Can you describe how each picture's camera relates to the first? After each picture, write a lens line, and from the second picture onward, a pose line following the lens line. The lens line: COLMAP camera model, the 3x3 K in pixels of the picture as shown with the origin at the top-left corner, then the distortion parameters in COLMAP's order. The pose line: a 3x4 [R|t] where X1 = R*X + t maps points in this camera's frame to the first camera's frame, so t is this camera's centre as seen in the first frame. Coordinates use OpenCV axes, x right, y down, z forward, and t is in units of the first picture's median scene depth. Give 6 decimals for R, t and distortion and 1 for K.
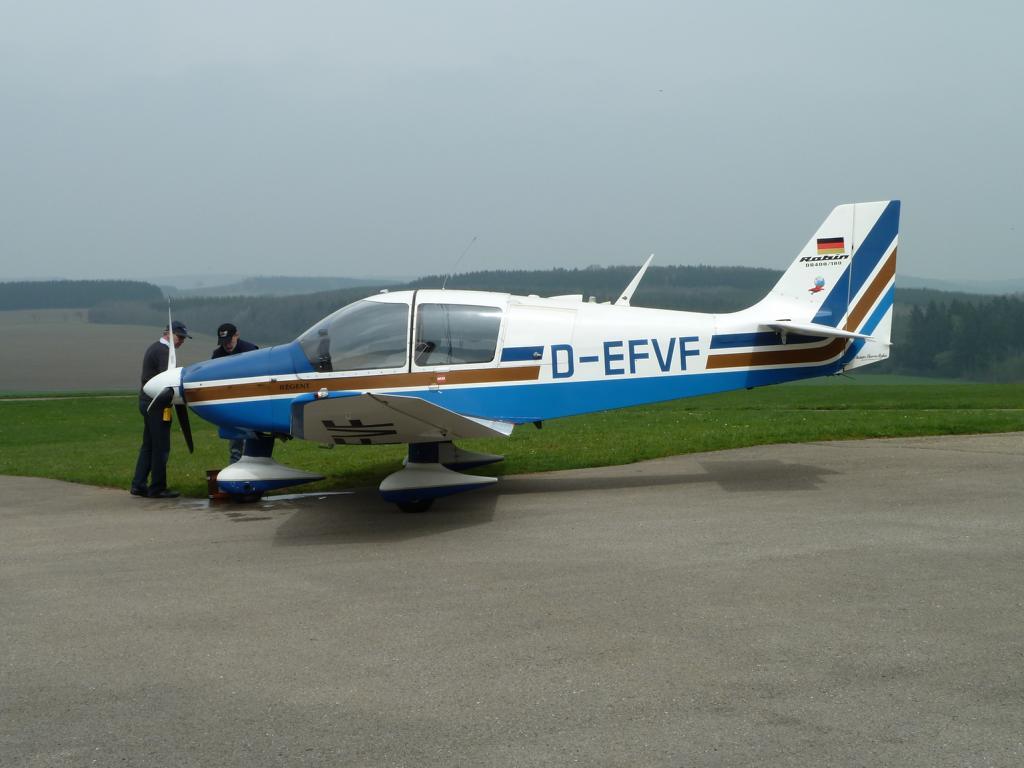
lens RADIAL K [[1885.7, 0, 511.7], [0, 1885.7, 383.4], [0, 0, 1]] dist [-0.080941, 0.000000]
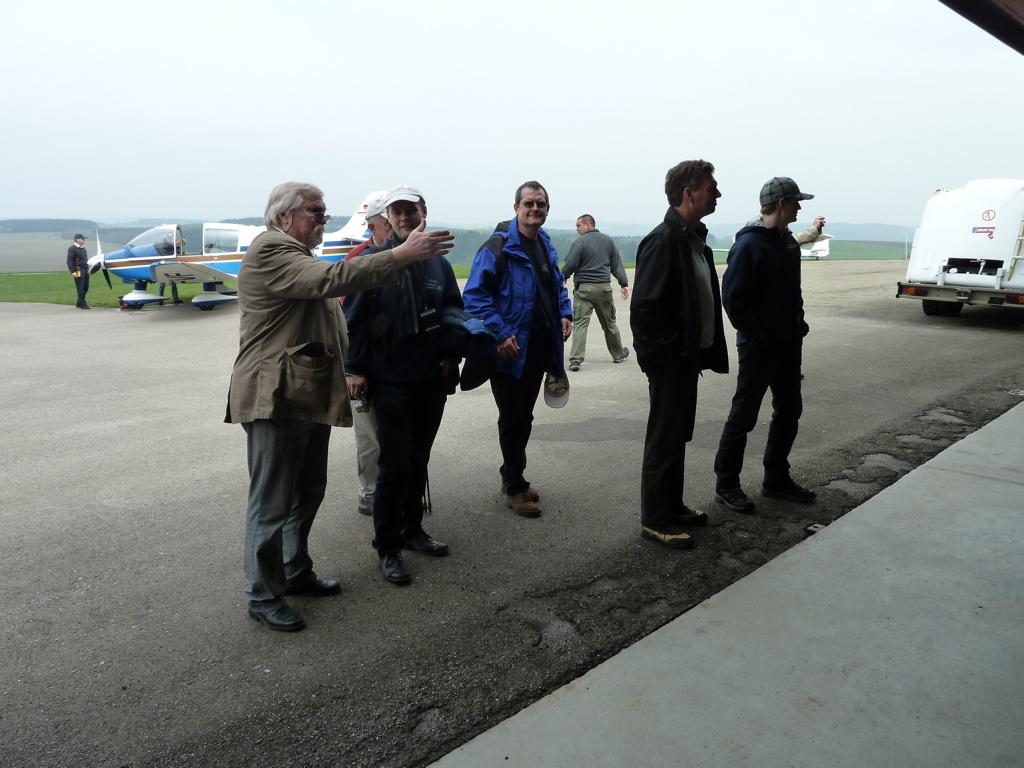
lens RADIAL K [[780.1, 0, 513.7], [0, 780.1, 388.4], [0, 0, 1]] dist [-0.028871, 0.001711]
pose [[0.955248, -0.047729, 0.291930, 0.033349], [0.002210, 0.988021, 0.154306, 0.010284], [-0.295797, -0.146755, 0.943910, -0.140980]]
